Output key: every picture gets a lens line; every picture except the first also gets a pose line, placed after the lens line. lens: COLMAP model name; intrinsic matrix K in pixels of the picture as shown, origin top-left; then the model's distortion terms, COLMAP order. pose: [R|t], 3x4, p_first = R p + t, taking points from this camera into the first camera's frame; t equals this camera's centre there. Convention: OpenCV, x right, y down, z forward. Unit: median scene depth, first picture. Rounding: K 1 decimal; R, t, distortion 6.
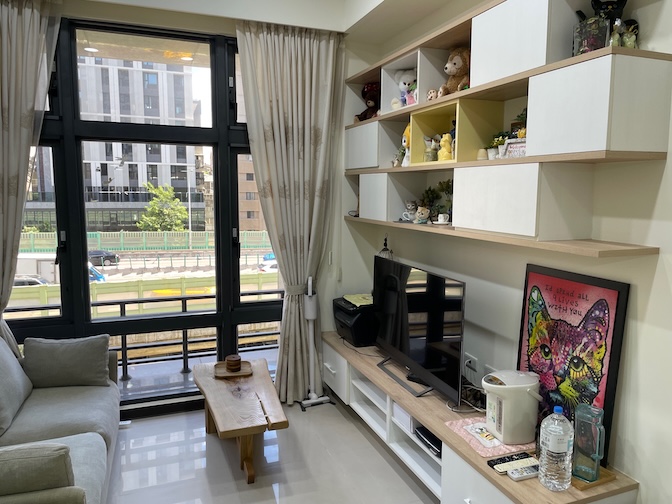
lens RADIAL K [[504.7, 0, 336.0], [0, 504.7, 252.0], [0, 0, 1]] dist [0.110380, -0.147620]
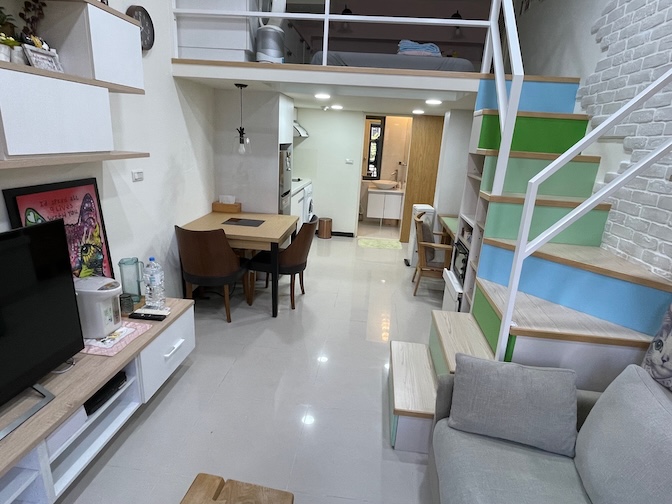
lens RADIAL K [[391.8, 0, 336.0], [0, 391.8, 252.0], [0, 0, 1]] dist [0.000214, 0.000227]
pose [[-0.891910, -0.182405, 0.413793, -0.402569], [-0.007248, 0.920689, 0.390229, -0.134059], [-0.452154, 0.345050, -0.822494, 1.212920]]
